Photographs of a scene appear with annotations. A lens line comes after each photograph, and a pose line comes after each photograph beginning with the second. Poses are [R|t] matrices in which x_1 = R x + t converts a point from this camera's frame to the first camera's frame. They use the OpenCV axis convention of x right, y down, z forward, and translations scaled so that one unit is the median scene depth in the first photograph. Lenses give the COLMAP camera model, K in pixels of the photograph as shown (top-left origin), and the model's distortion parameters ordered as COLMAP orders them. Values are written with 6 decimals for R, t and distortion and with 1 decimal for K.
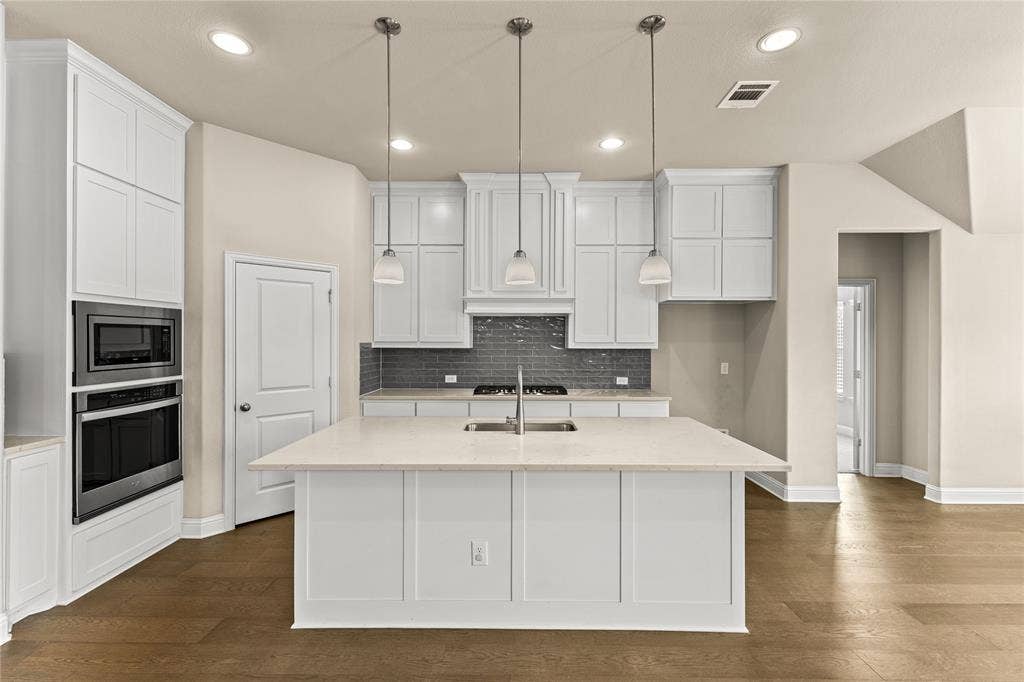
lens RADIAL K [[442.5, 0, 514.2], [0, 442.5, 340.1], [0, 0, 1]] dist [0.011947, -0.000382]
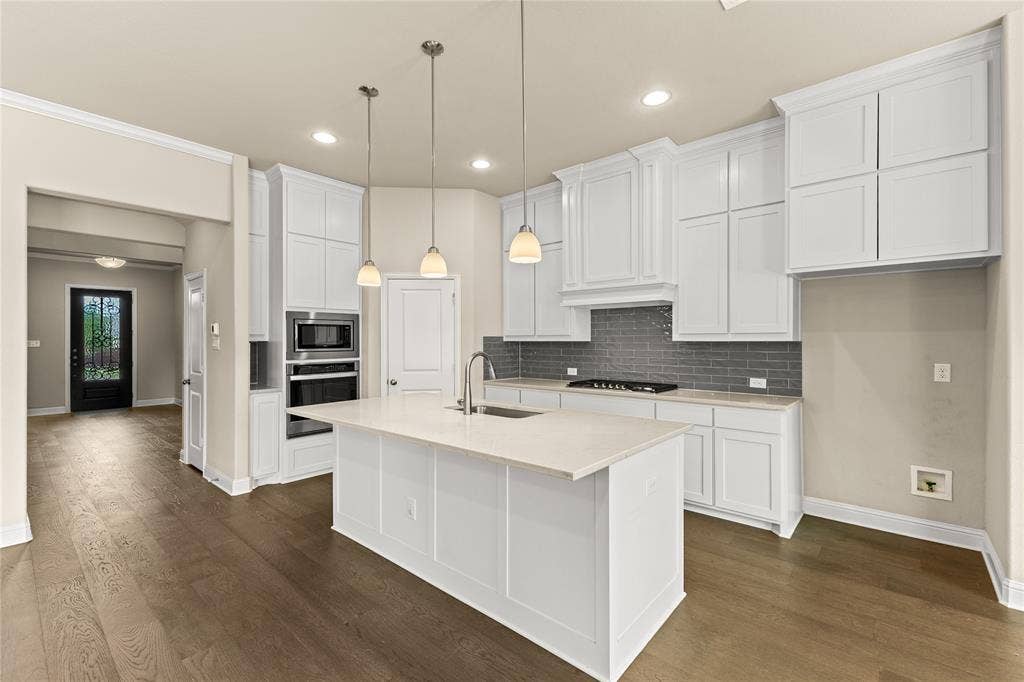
lens RADIAL K [[442.5, 0, 514.2], [0, 442.5, 340.1], [0, 0, 1]] dist [0.011947, -0.000382]
pose [[0.763284, -0.004935, -0.646044, 0.486161], [0.003272, 0.999988, -0.003772, 0.020834], [0.646054, 0.000765, 0.763291, 0.150244]]
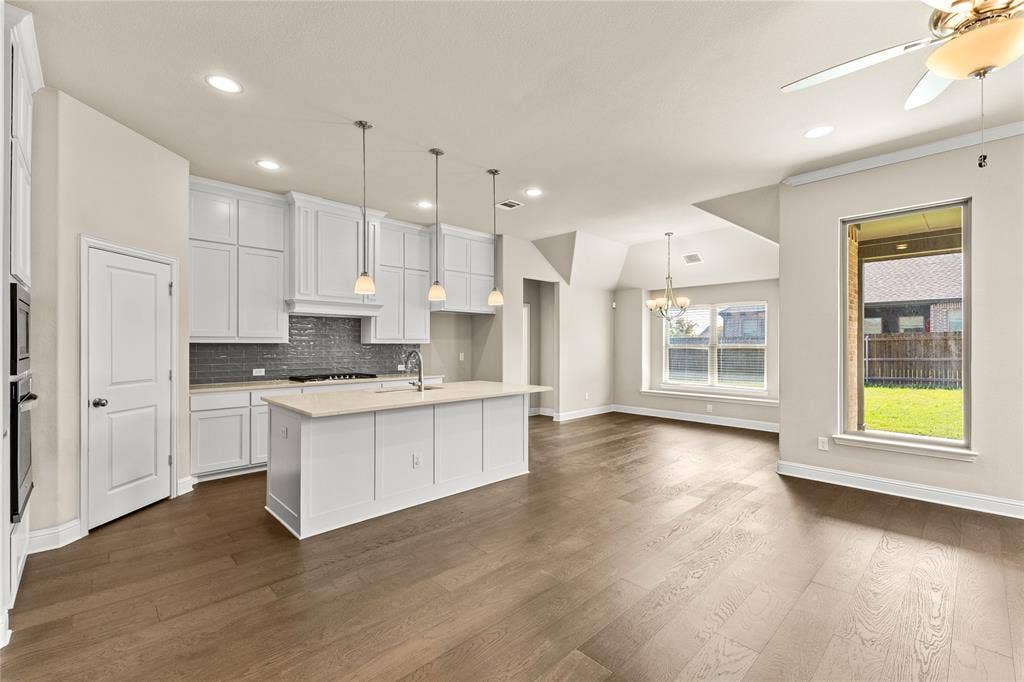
lens RADIAL K [[444.6, 0, 514.7], [0, 444.6, 345.2], [0, 0, 1]] dist [0.012157, 0.000028]
pose [[0.711836, -0.002544, 0.702341, -0.536793], [0.000838, 0.999996, 0.002773, 0.022998], [-0.702345, -0.001385, 0.711835, -0.242031]]
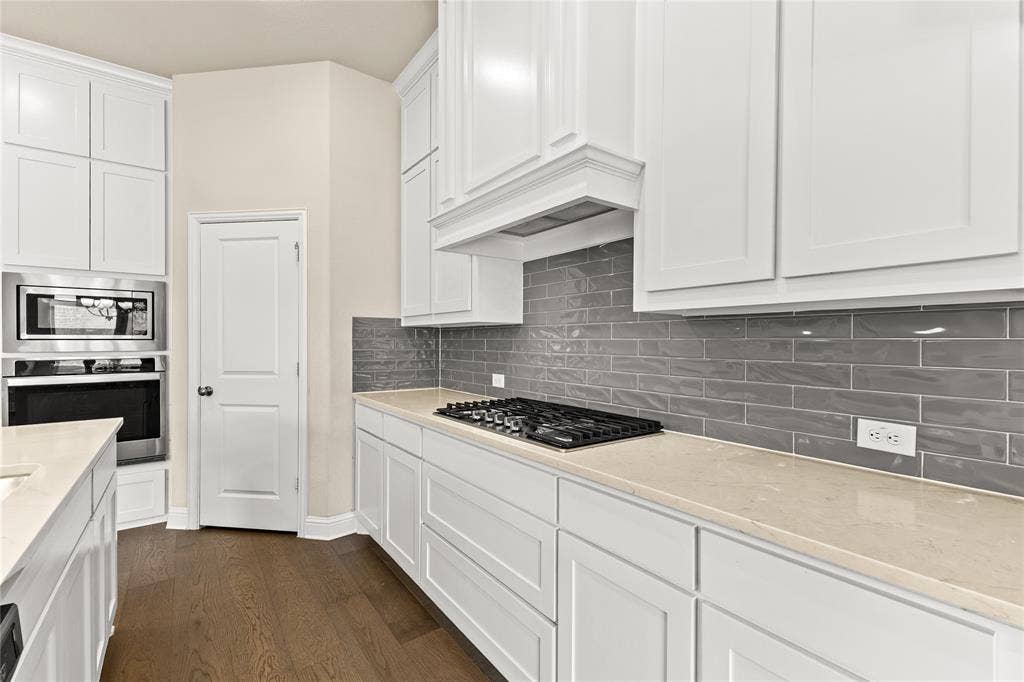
lens RADIAL K [[444.6, 0, 514.7], [0, 444.6, 345.2], [0, 0, 1]] dist [0.012157, 0.000028]
pose [[0.606588, 0.006306, -0.794991, 0.366389], [-0.002595, 0.999979, 0.005952, 0.045587], [0.795012, -0.001547, 0.606592, 0.787645]]
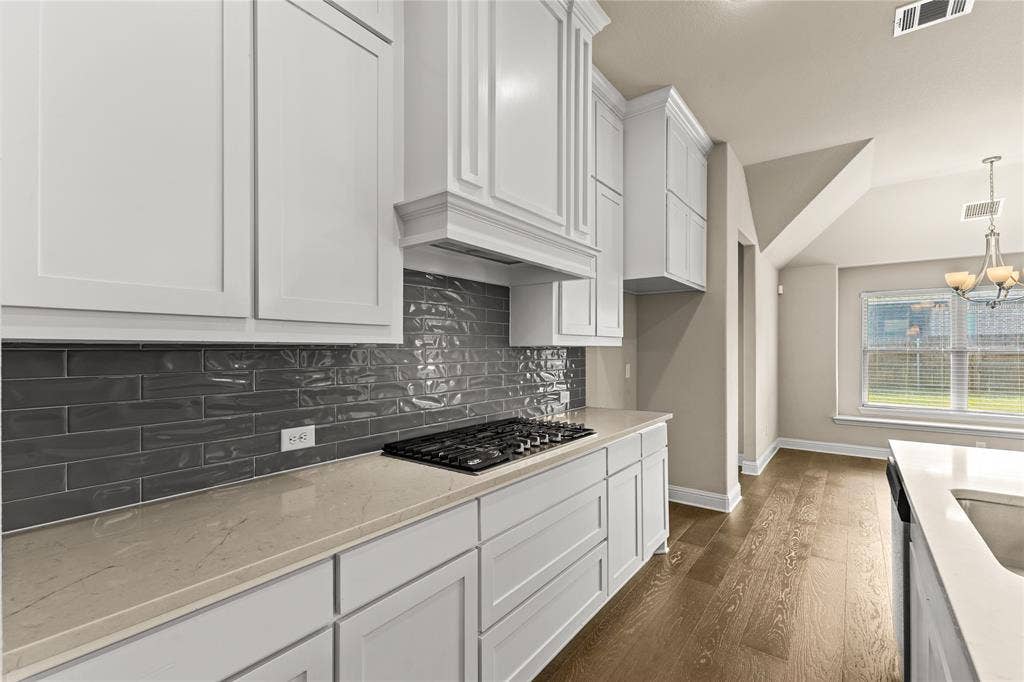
lens RADIAL K [[450.8, 0, 515.8], [0, 450.8, 349.6], [0, 0, 1]] dist [-0.002467, -0.000273]
pose [[0.589069, -0.003449, 0.808075, -0.370541], [0.001974, 0.999994, 0.002829, 0.024272], [-0.808080, -0.000071, 0.589072, 0.780058]]
